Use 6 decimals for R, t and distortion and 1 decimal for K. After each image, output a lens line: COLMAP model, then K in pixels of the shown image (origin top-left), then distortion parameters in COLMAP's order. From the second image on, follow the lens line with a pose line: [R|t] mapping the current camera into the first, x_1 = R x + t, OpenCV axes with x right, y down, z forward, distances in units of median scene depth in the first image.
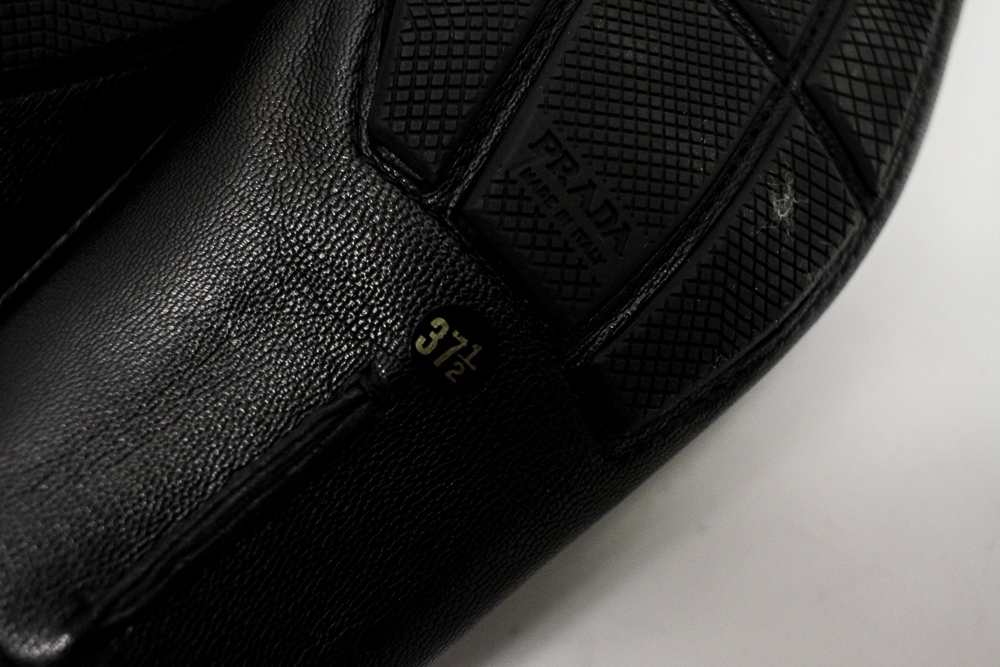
lens RADIAL K [[1187.7, 0, 497.8], [0, 1187.7, 329.4], [0, 0, 1]] dist [-0.109435, 0.000000]
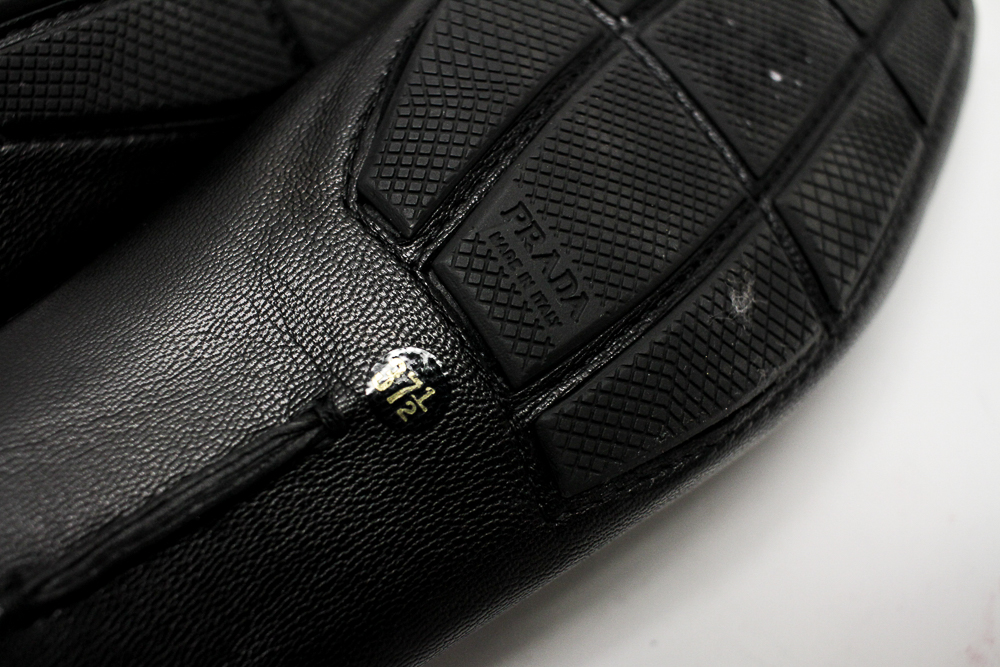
lens RADIAL K [[1187.7, 0, 499.0], [0, 1187.7, 333.5], [0, 0, 1]] dist [-0.109435, 0.000000]
pose [[0.993459, 0.099353, -0.056291, 0.095379], [-0.108804, 0.973211, -0.202538, 0.169522], [0.034660, 0.207338, 0.977655, -0.035447]]
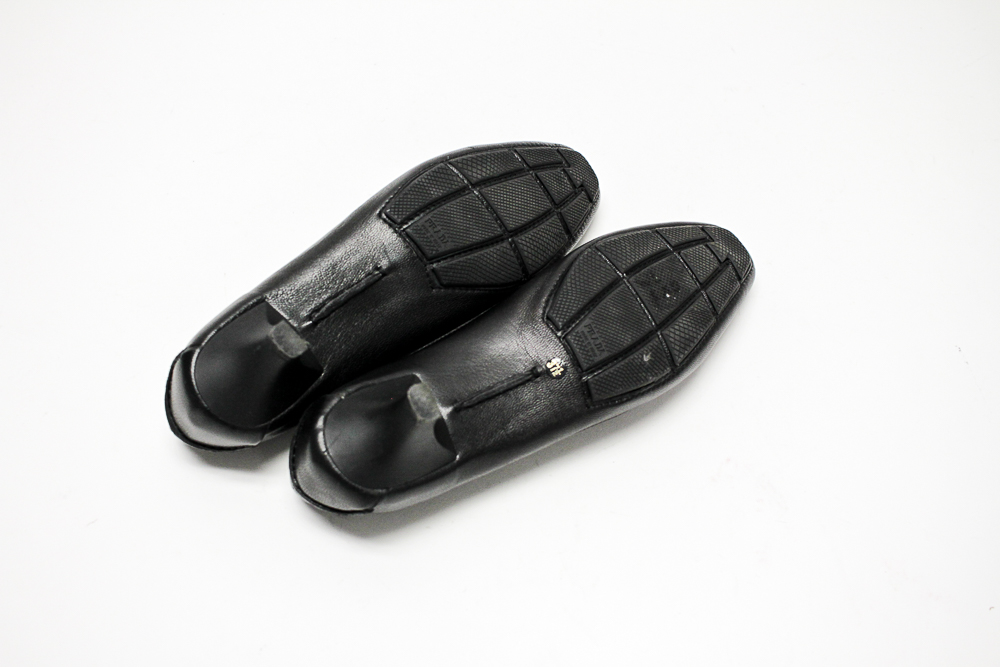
lens RADIAL K [[1118.3, 0, 502.5], [0, 1118.3, 334.0], [0, 0, 1]] dist [-0.022925, 0.000000]
pose [[0.973275, 0.209174, -0.094771, 0.121614], [-0.227978, 0.929683, -0.289334, 1.046604], [0.027586, 0.303208, 0.952525, -2.669499]]
